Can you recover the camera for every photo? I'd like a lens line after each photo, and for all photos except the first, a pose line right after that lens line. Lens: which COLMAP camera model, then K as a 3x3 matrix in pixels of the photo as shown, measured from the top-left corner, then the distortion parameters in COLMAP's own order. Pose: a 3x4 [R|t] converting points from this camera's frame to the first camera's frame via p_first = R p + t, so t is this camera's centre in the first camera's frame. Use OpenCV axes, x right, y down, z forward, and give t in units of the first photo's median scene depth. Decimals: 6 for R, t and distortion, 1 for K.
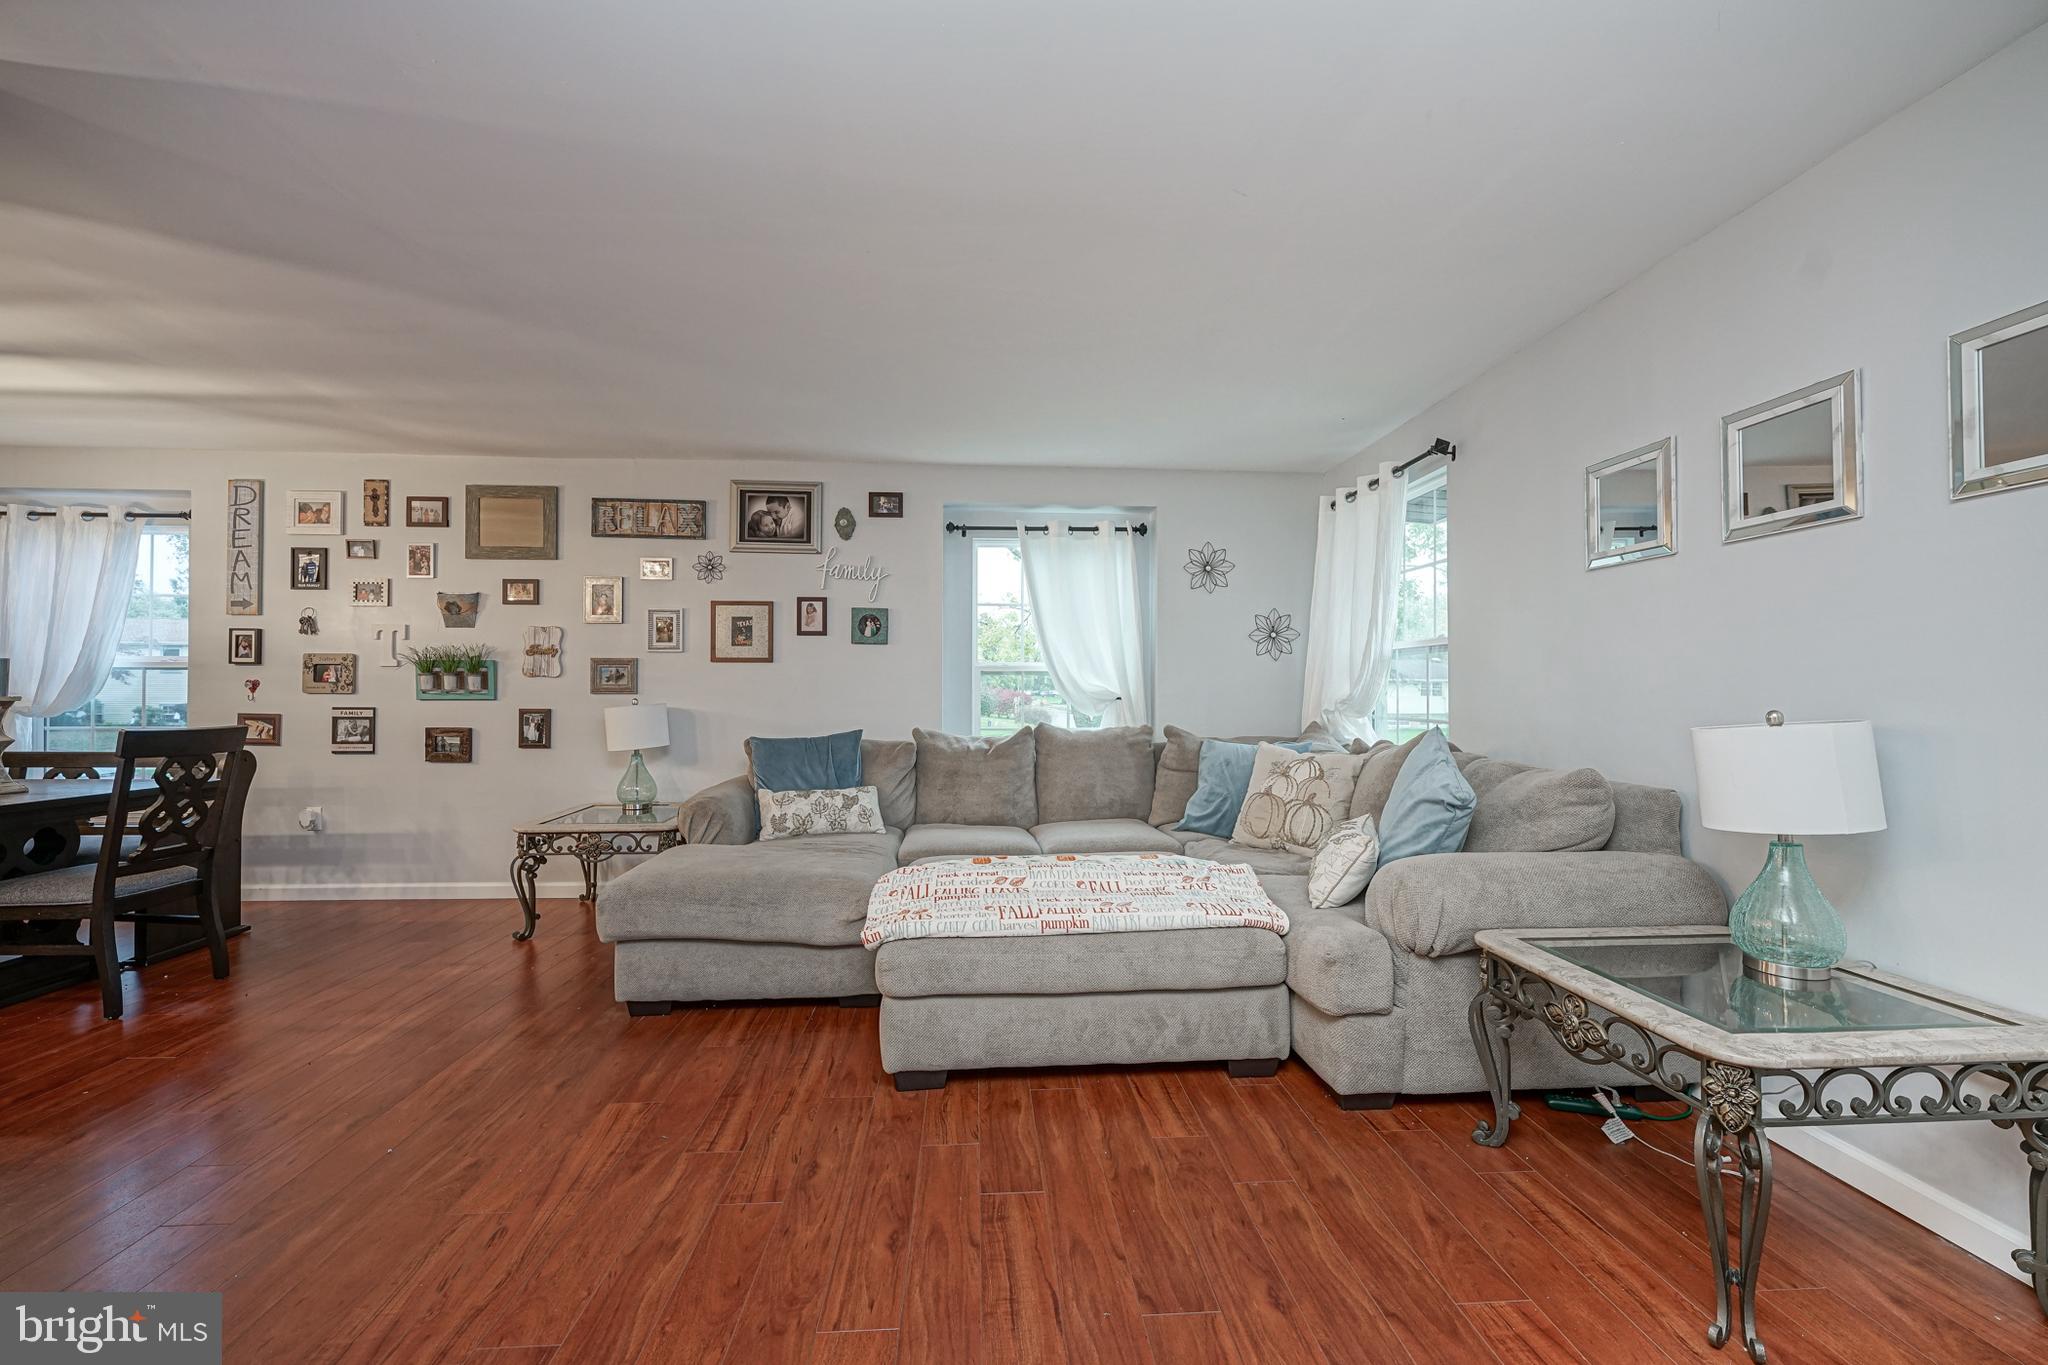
lens RADIAL K [[820.9, 0, 1024.0], [0, 820.9, 682.5], [0, 0, 1]] dist [-0.006570, 0.000163]
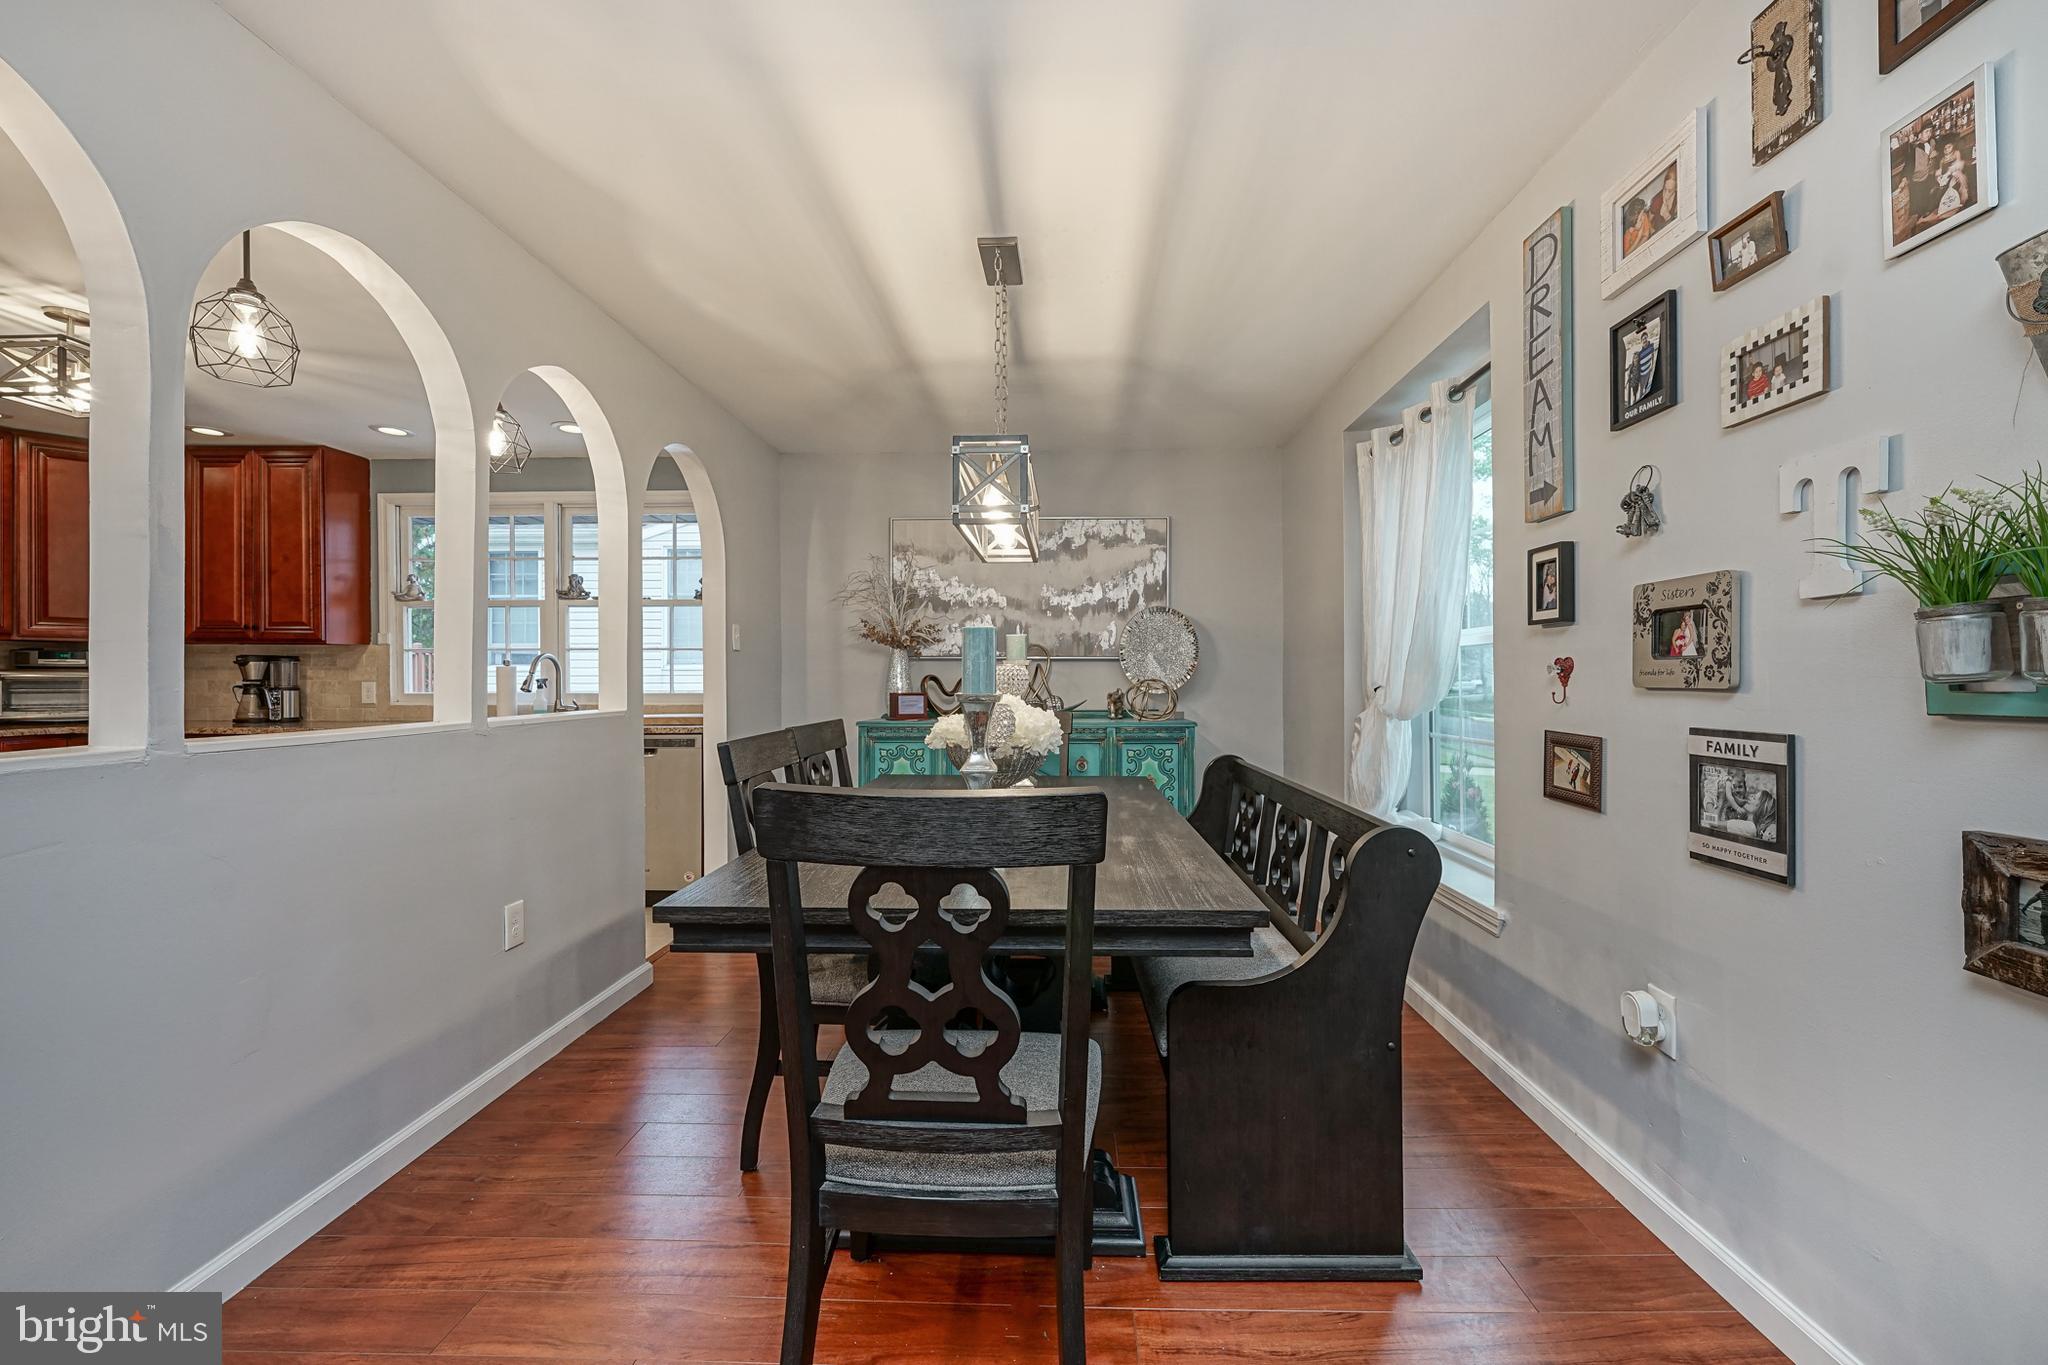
lens RADIAL K [[833.1, 0, 1030.8], [0, 833.1, 681.2], [0, 0, 1]] dist [-0.001989, -0.000043]
pose [[-0.085859, -0.001735, -0.996306, -0.460253], [0.013991, 0.999898, -0.002947, 0.007046], [0.996209, -0.014193, -0.085826, 0.744346]]
